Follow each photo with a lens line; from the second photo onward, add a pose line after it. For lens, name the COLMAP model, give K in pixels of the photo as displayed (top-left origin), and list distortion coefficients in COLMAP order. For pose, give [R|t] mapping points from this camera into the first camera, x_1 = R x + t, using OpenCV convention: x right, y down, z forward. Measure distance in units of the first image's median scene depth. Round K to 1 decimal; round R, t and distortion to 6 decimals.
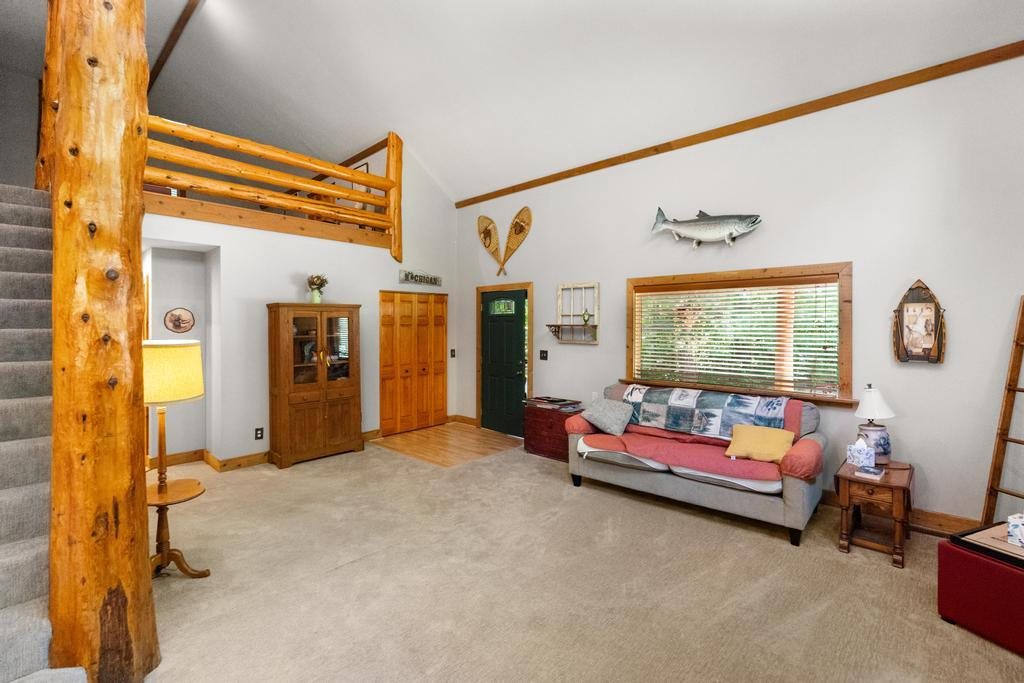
lens RADIAL K [[448.1, 0, 513.2], [0, 448.1, 327.7], [0, 0, 1]] dist [0.000022, 0.000019]
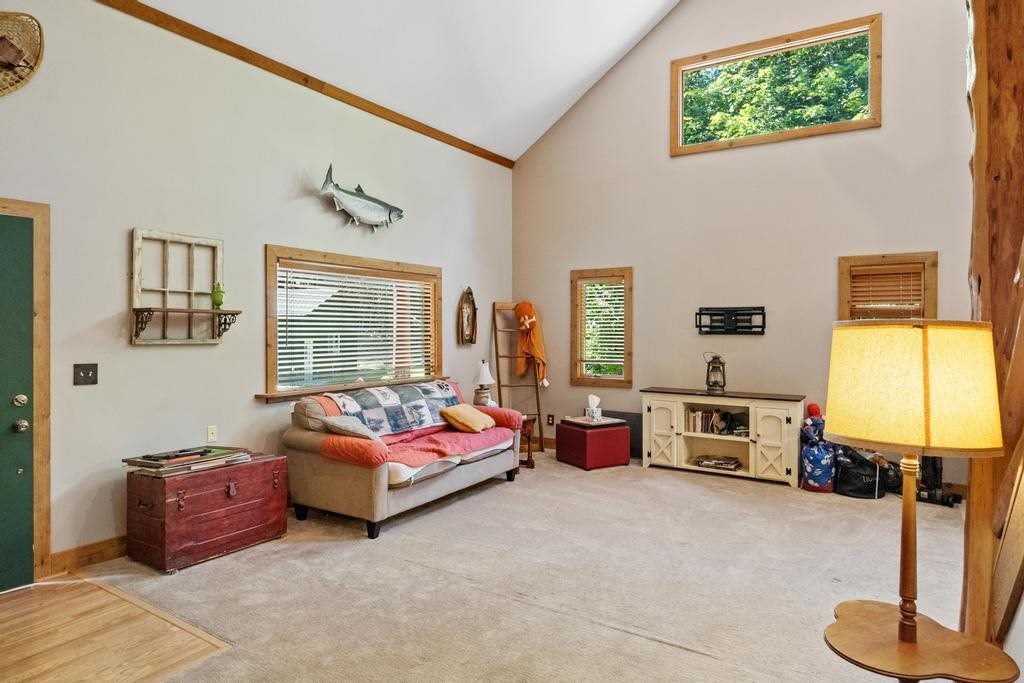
lens RADIAL K [[600.1, 0, 511.3], [0, 600.1, 323.3], [0, 0, 1]] dist [0.003494, 0.000511]
pose [[-0.147834, 0.007072, 0.988987, -0.859594], [-0.000647, 0.999974, -0.007248, 0.019740], [-0.989012, -0.001711, -0.147825, 0.953931]]
